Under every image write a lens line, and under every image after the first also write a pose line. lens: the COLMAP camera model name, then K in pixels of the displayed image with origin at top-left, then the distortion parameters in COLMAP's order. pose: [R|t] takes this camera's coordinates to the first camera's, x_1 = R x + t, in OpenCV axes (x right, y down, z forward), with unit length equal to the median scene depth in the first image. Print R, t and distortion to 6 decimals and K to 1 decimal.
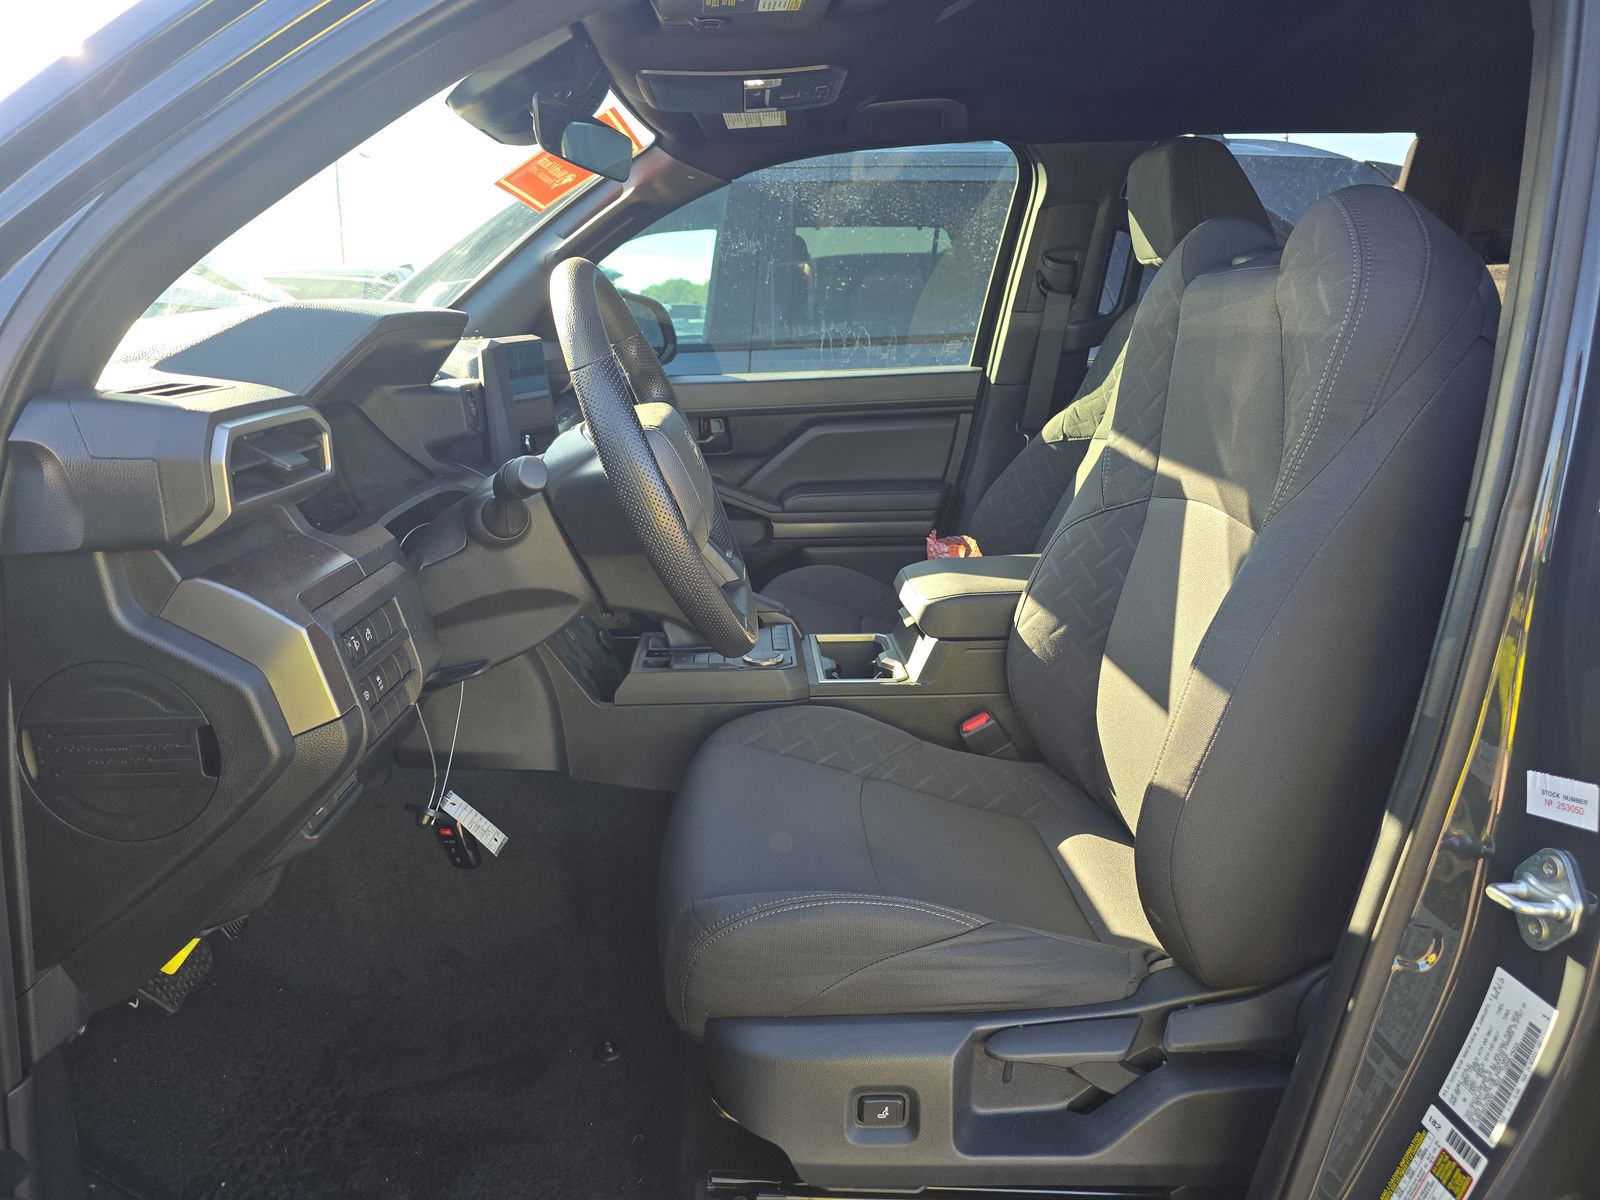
lens RADIAL K [[1085.5, 0, 805.3], [0, 1085.5, 599.6], [0, 0, 1]] dist [0.075080, -0.089612]
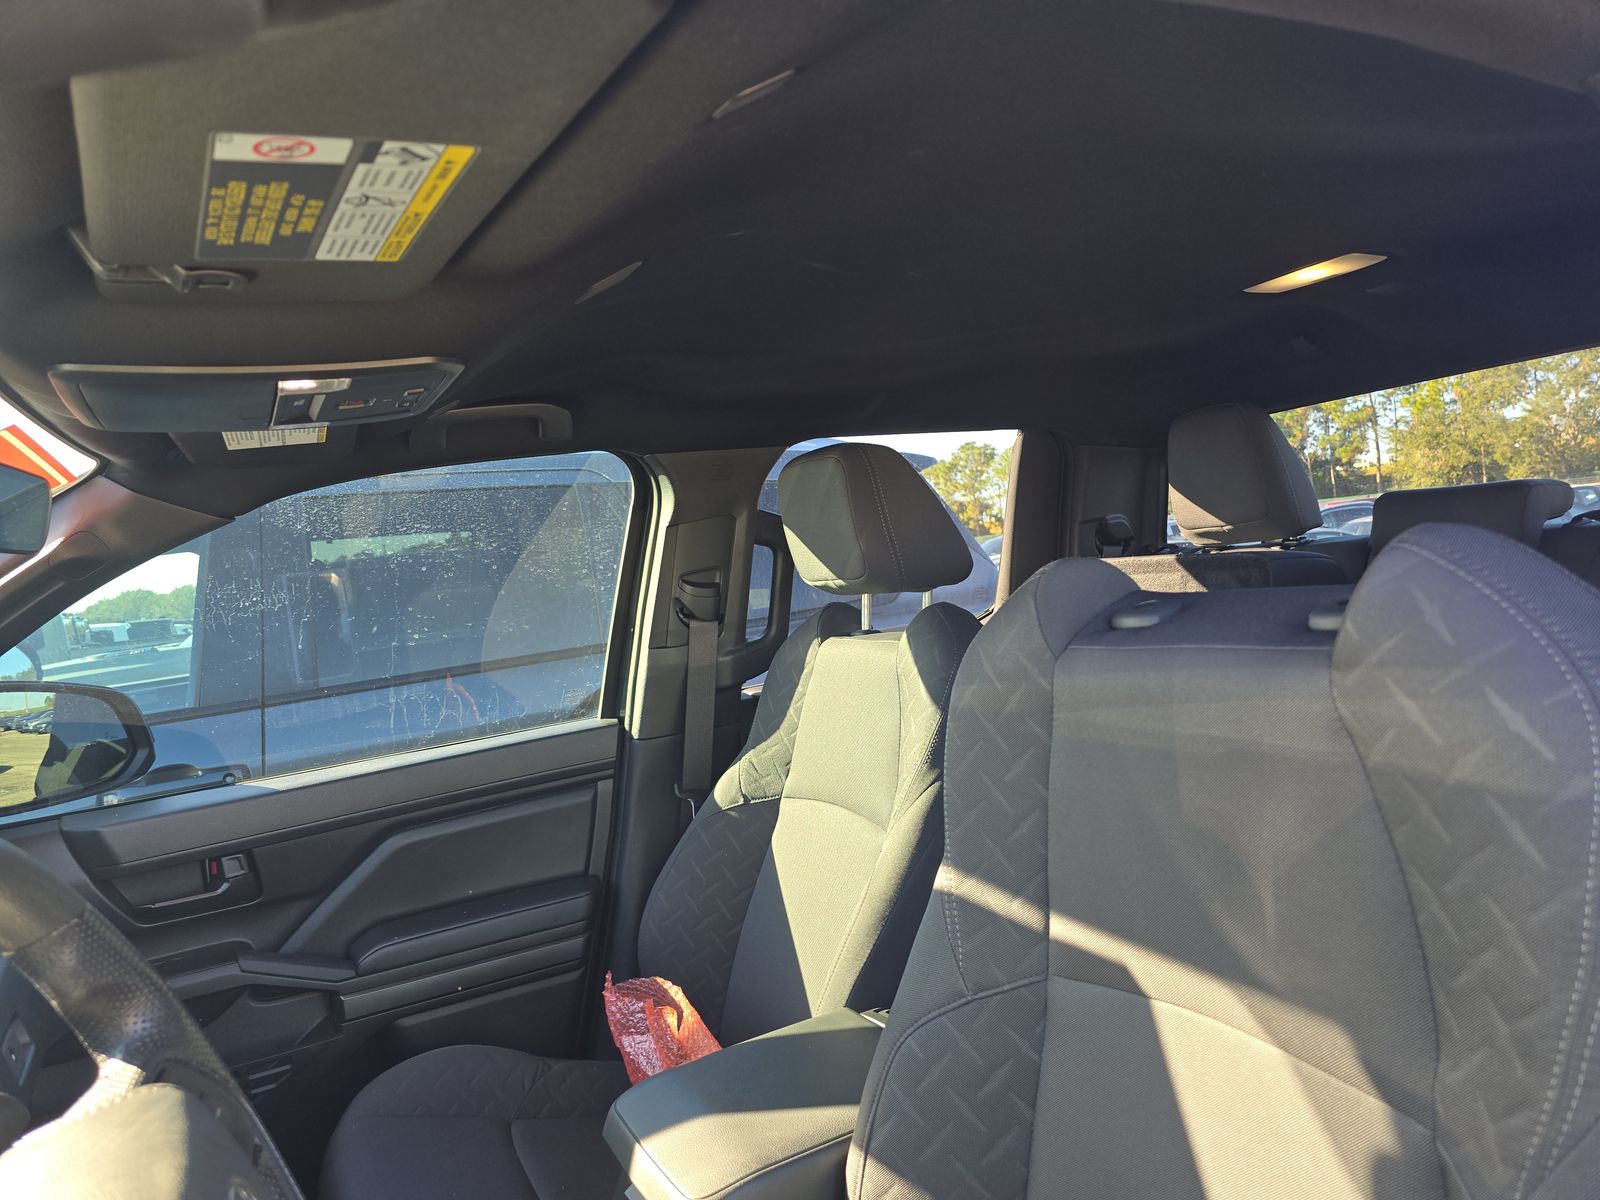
lens RADIAL K [[1085.5, 0, 805.3], [0, 1085.5, 599.6], [0, 0, 1]] dist [0.075080, -0.089612]
pose [[0.903860, -0.092043, 0.417810, -0.035547], [0.190724, 0.960862, -0.200921, -0.123809], [-0.382965, 0.261290, 0.886039, 0.263713]]
